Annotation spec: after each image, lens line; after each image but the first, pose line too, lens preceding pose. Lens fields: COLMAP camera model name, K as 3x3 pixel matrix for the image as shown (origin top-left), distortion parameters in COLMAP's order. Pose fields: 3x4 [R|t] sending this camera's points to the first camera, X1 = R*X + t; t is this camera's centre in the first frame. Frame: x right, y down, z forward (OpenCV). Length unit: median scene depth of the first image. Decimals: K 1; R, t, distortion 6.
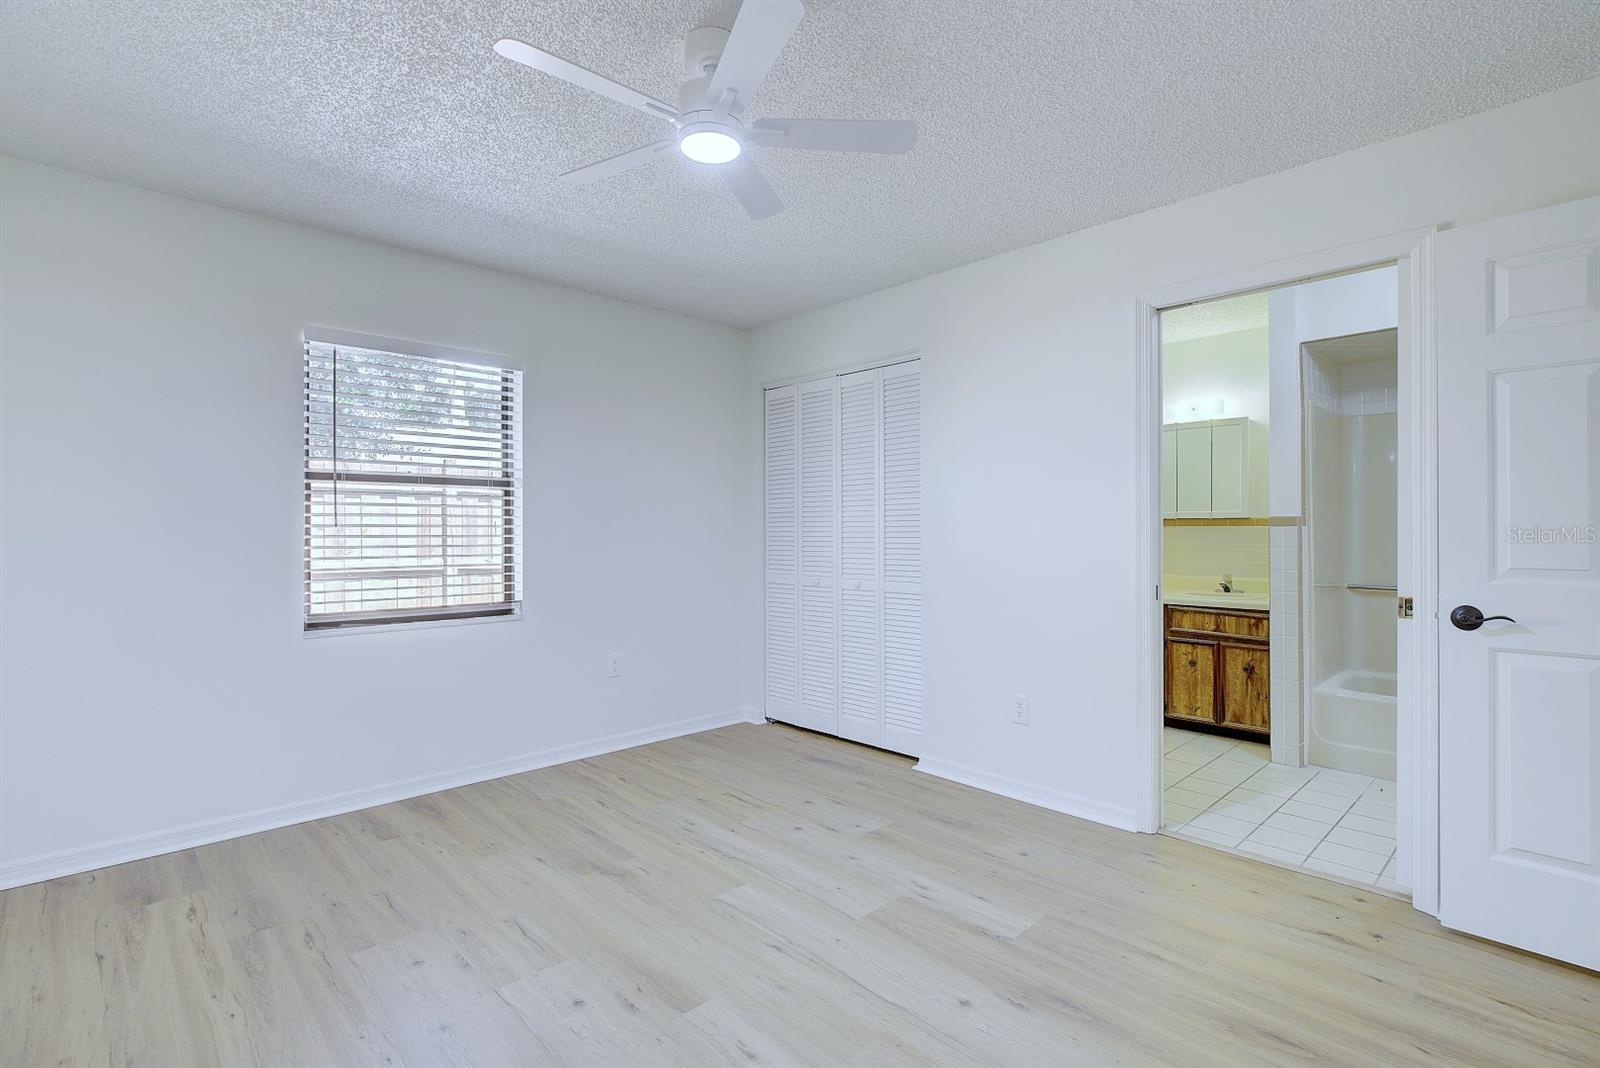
lens RADIAL K [[755.3, 0, 802.2], [0, 755.3, 531.9], [0, 0, 1]] dist [-0.001414, -0.000862]
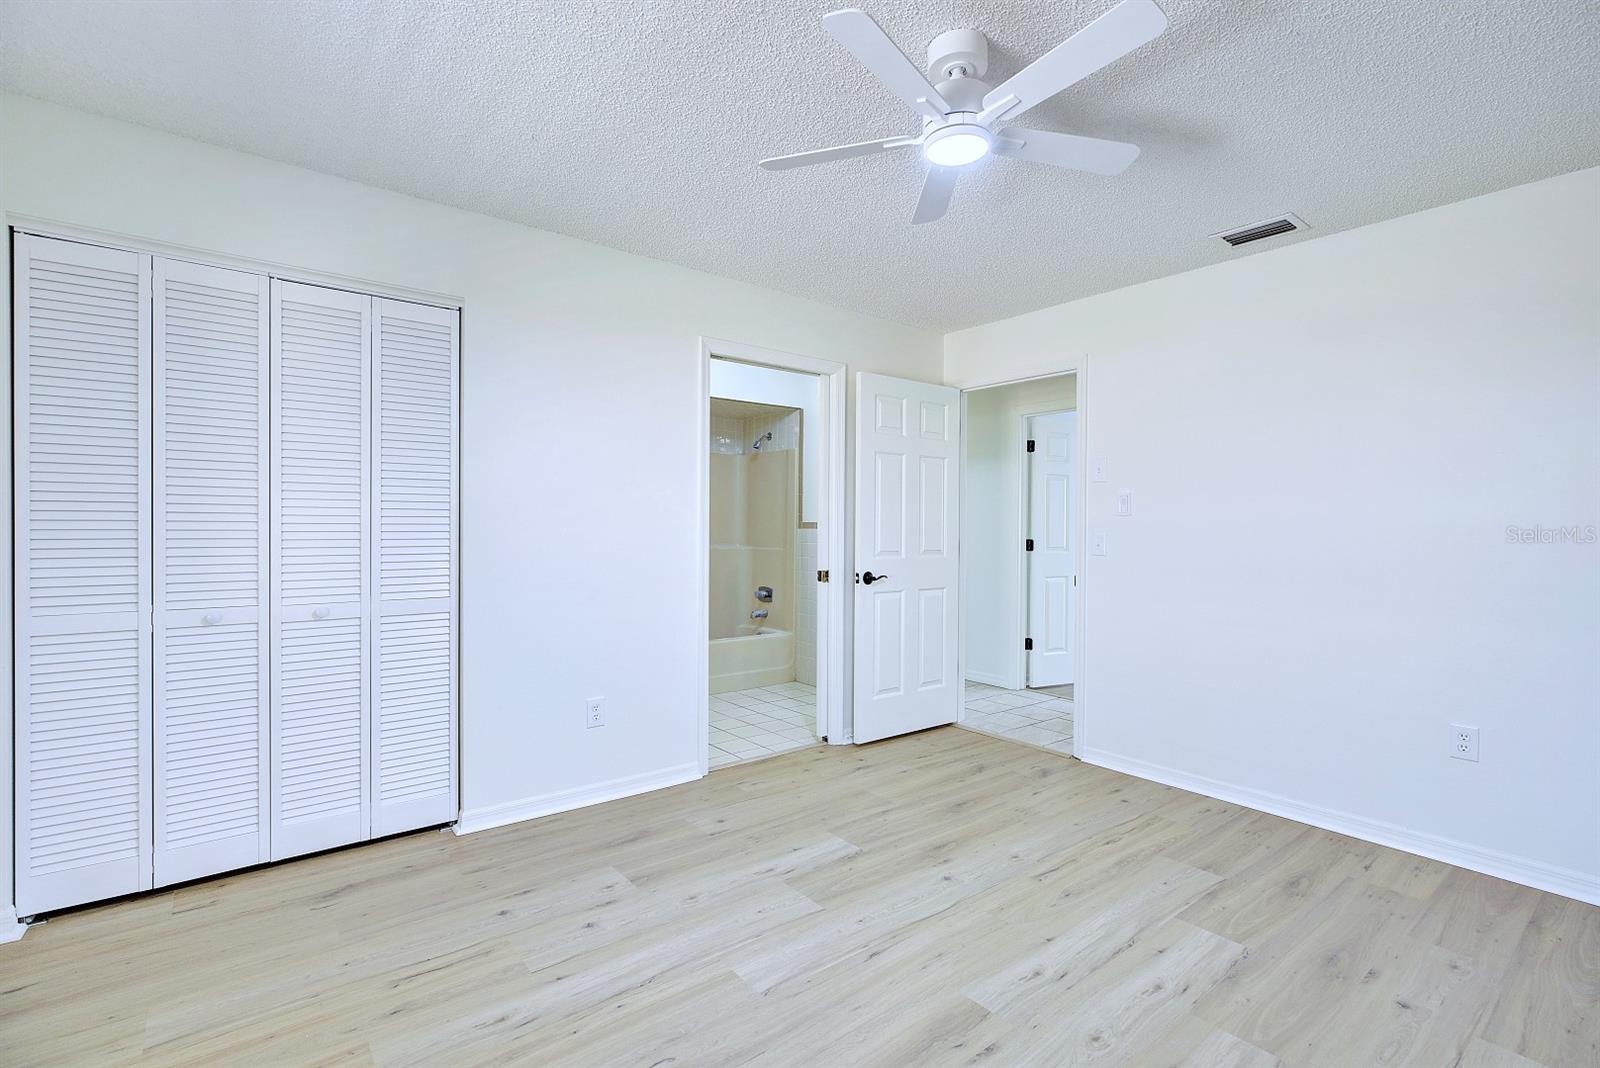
lens RADIAL K [[737.7, 0, 796.3], [0, 737.7, 531.7], [0, 0, 1]] dist [0.001747, -0.000354]
pose [[0.092622, -0.002444, 0.995698, -0.718915], [-0.006376, 0.999975, 0.003047, -0.005964], [-0.995681, -0.006631, 0.092604, 0.723265]]
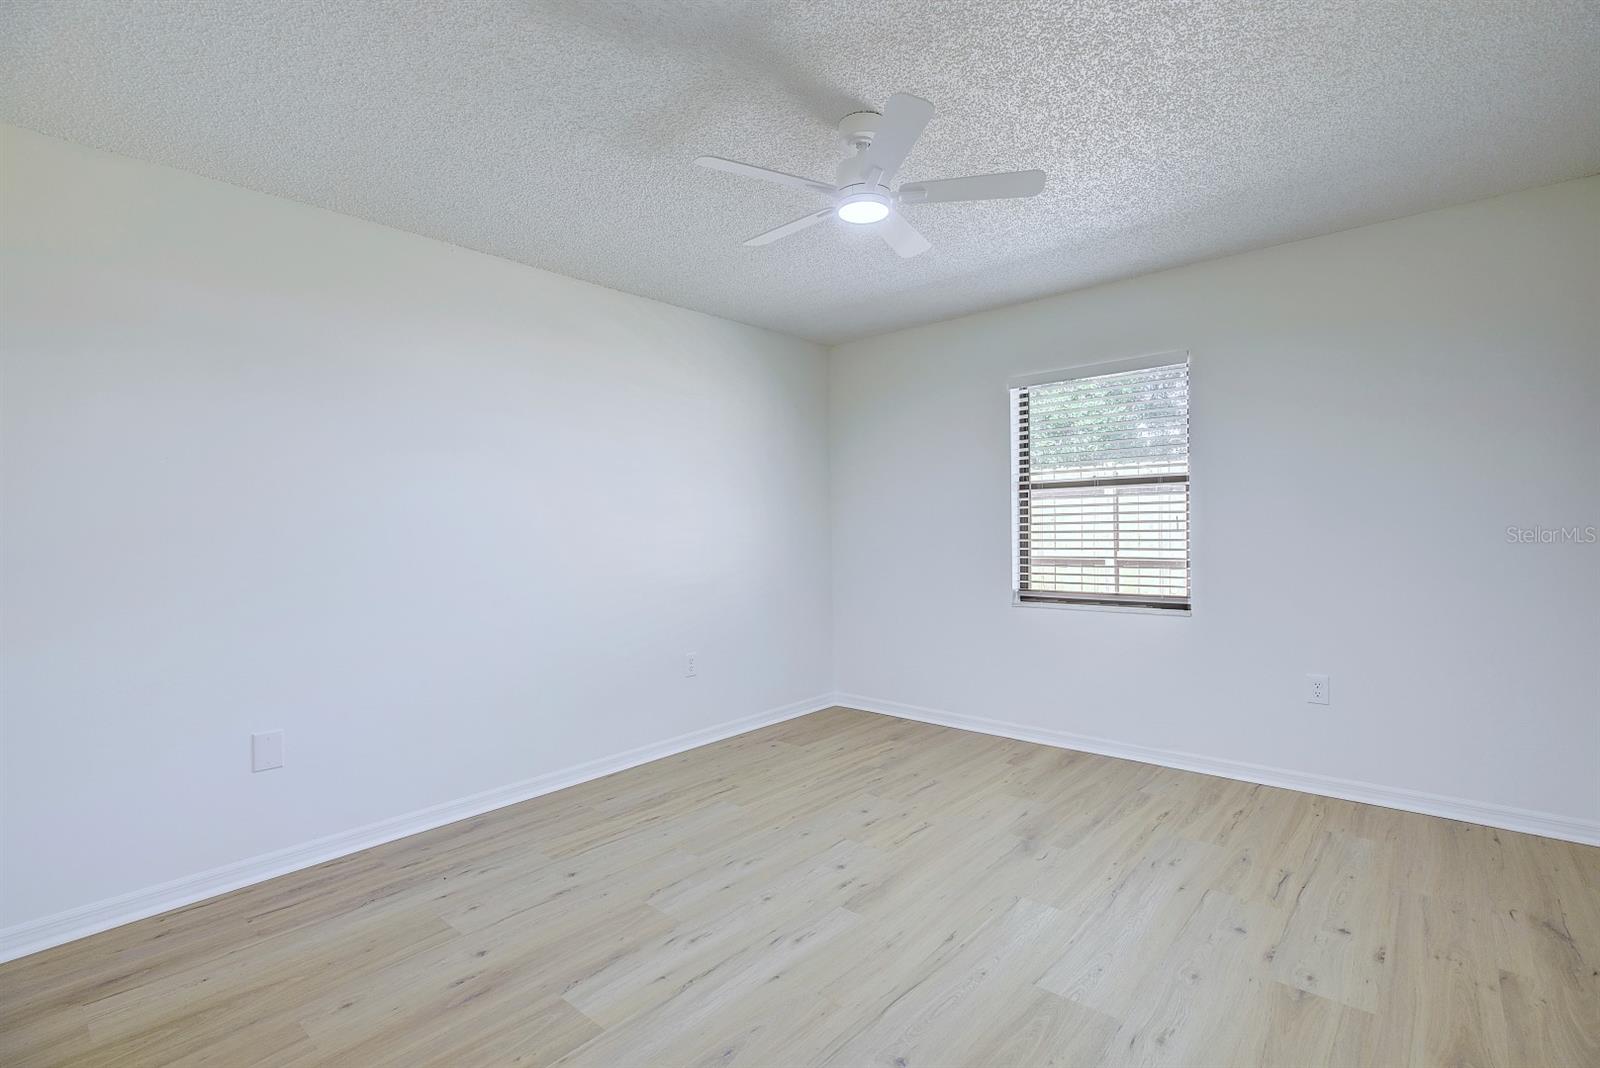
lens RADIAL K [[737.7, 0, 796.3], [0, 737.7, 531.7], [0, 0, 1]] dist [0.001747, -0.000354]
pose [[0.083545, 0.001579, -0.996503, 0.672592], [0.013816, 0.999901, 0.002743, -0.003922], [0.996408, -0.013997, 0.083515, 0.510195]]
